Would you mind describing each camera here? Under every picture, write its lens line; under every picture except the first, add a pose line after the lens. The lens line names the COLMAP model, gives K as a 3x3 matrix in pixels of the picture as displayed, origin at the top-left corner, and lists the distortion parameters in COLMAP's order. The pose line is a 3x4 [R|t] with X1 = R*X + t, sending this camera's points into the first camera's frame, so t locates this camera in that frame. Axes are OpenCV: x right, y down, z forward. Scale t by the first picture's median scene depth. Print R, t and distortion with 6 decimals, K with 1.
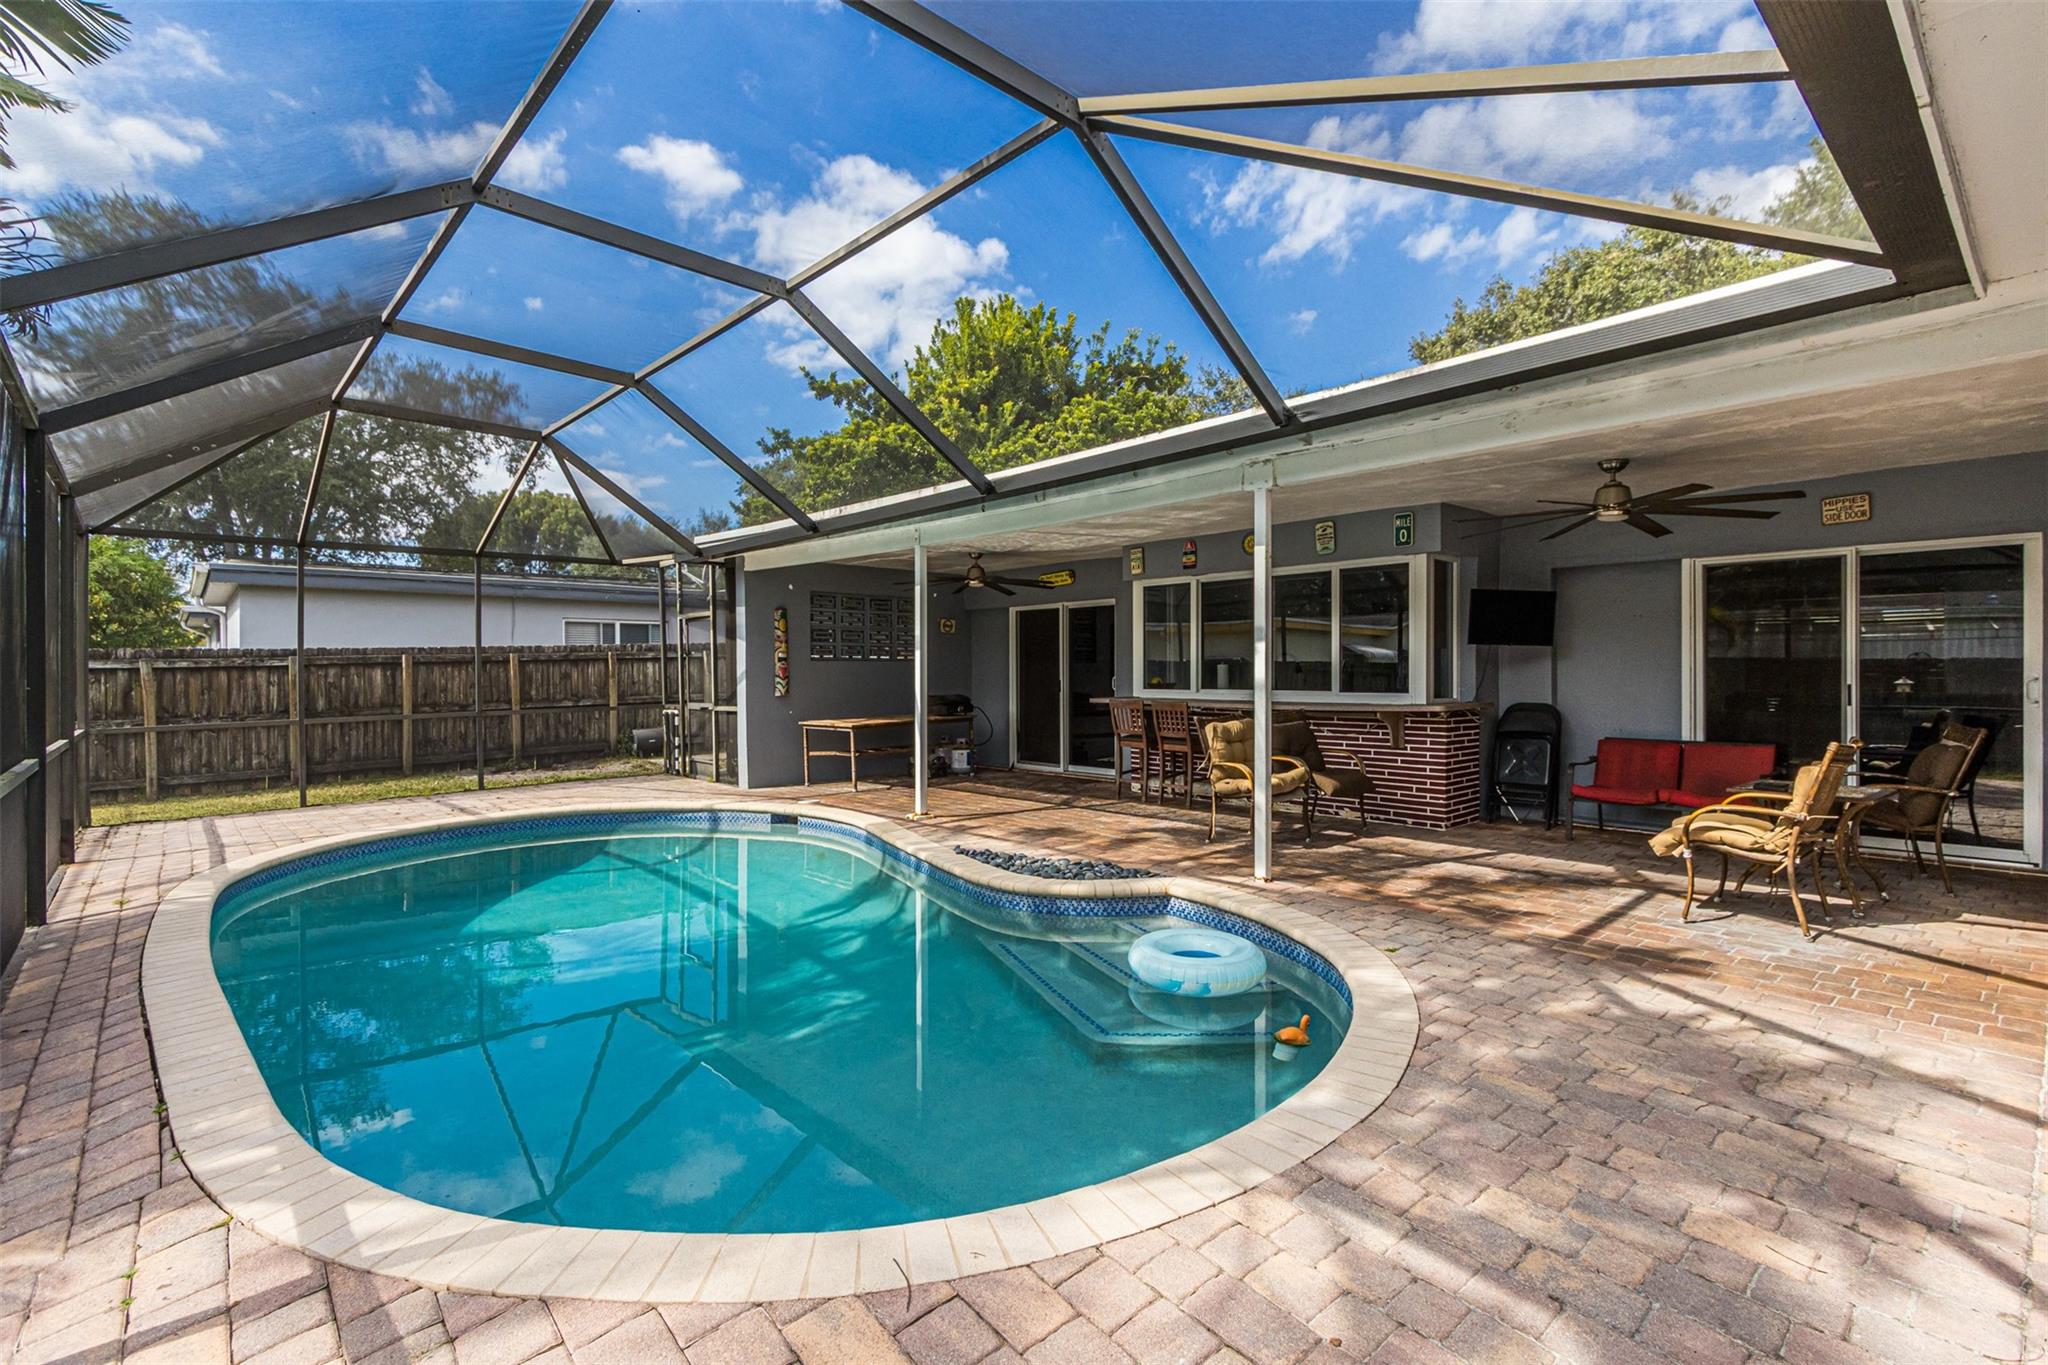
lens RADIAL K [[945.2, 0, 1033.6], [0, 945.2, 674.6], [0, 0, 1]] dist [0.003438, 0.000769]
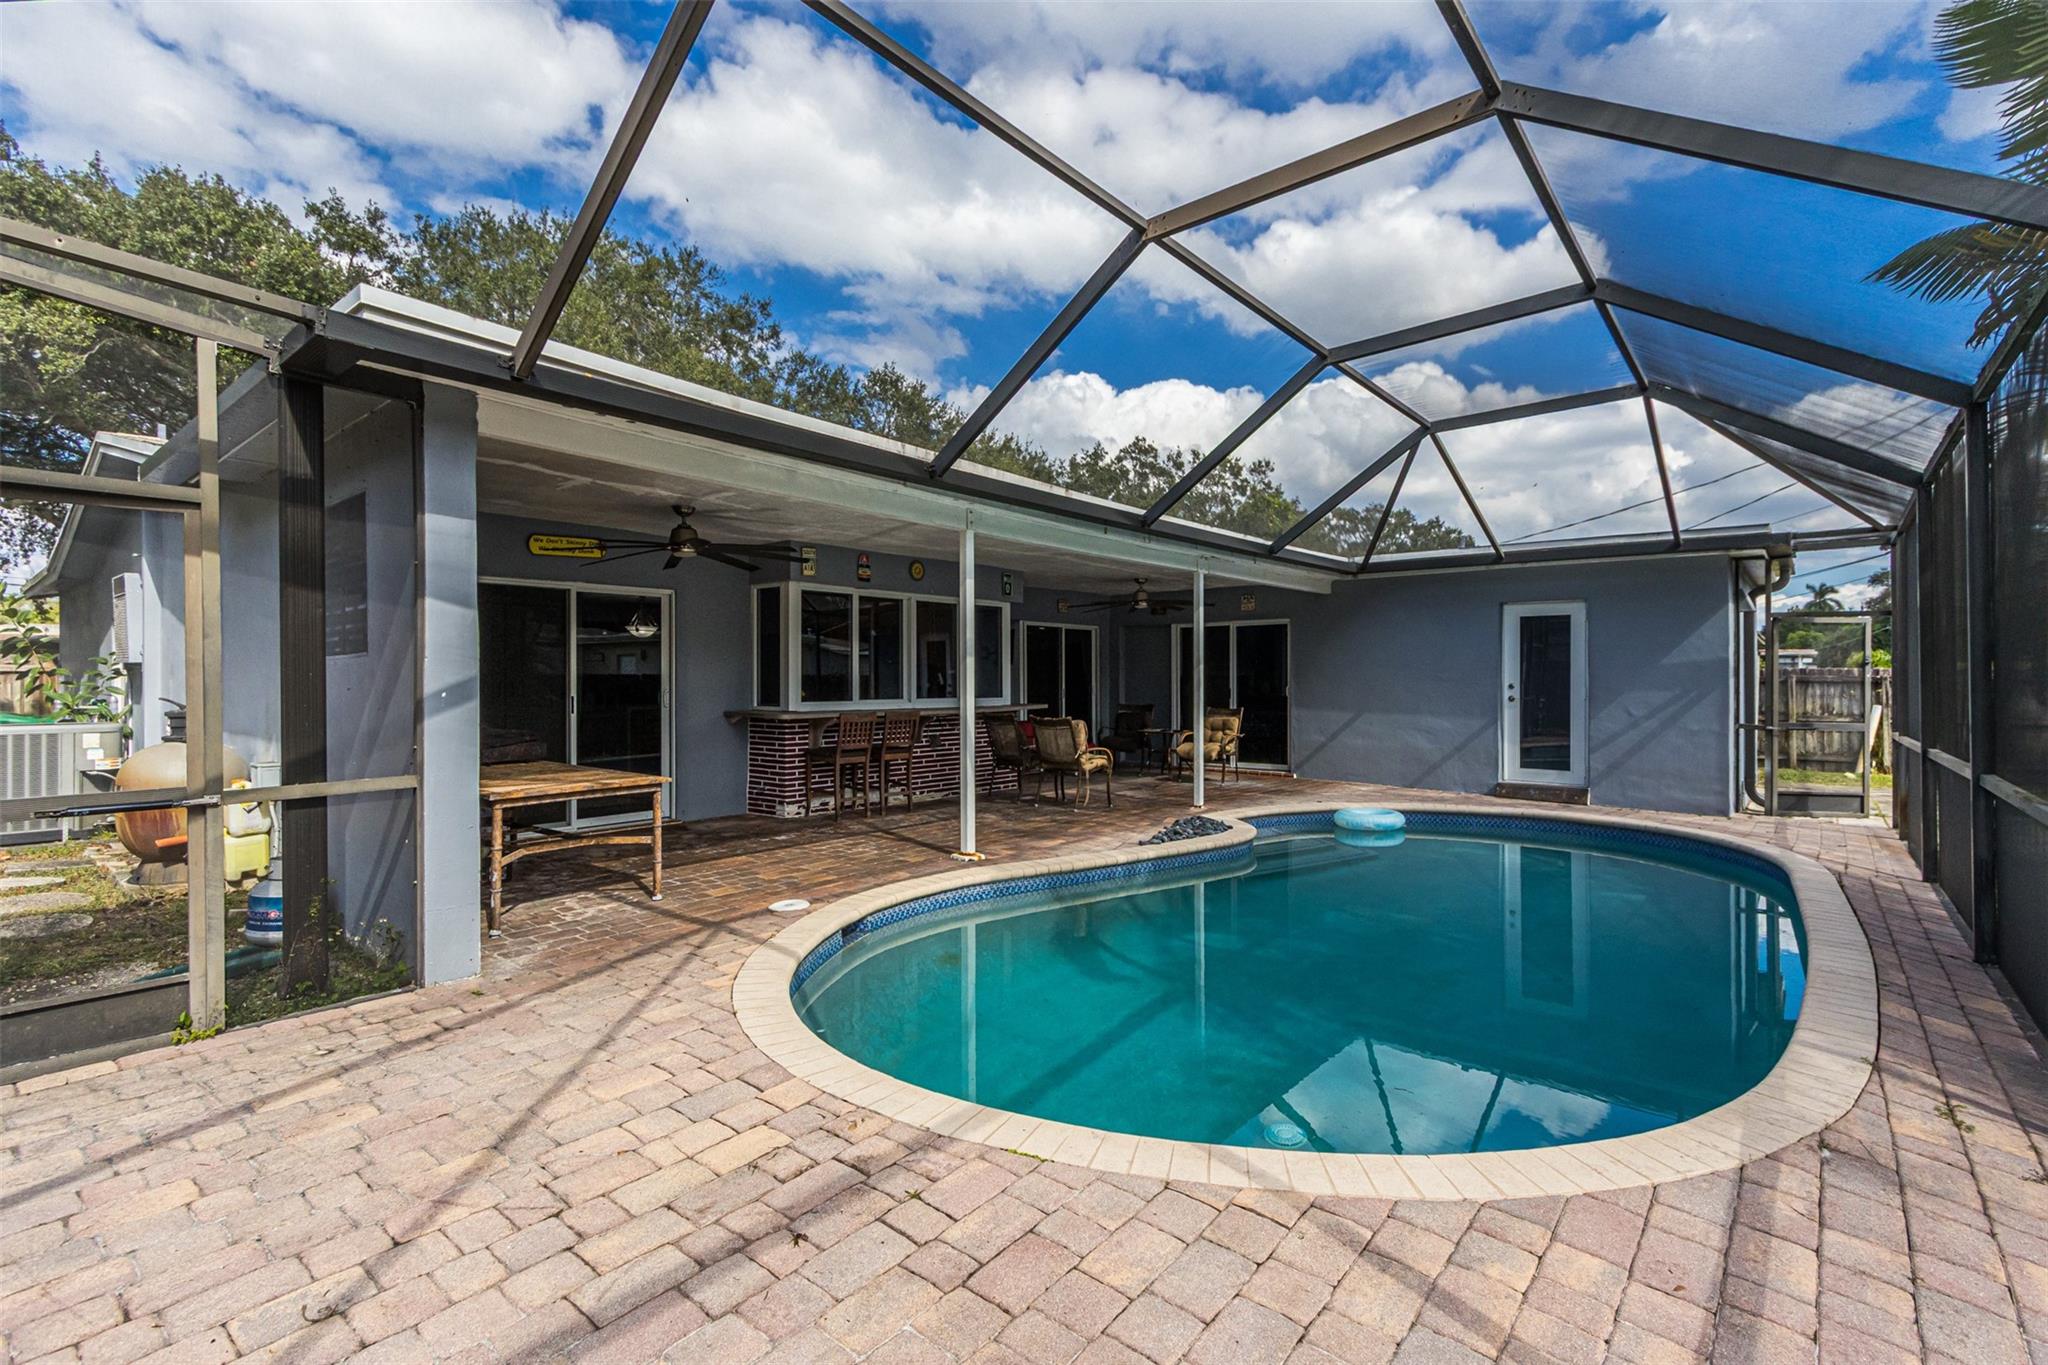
lens RADIAL K [[945.2, 0, 1038.4], [0, 945.2, 682.3], [0, 0, 1]] dist [0.003438, 0.000769]
pose [[-0.136353, 0.001205, 0.990660, -0.930571], [0.004092, 0.999991, -0.000654, -0.001562], [-0.990652, 0.003964, -0.136356, 1.023535]]
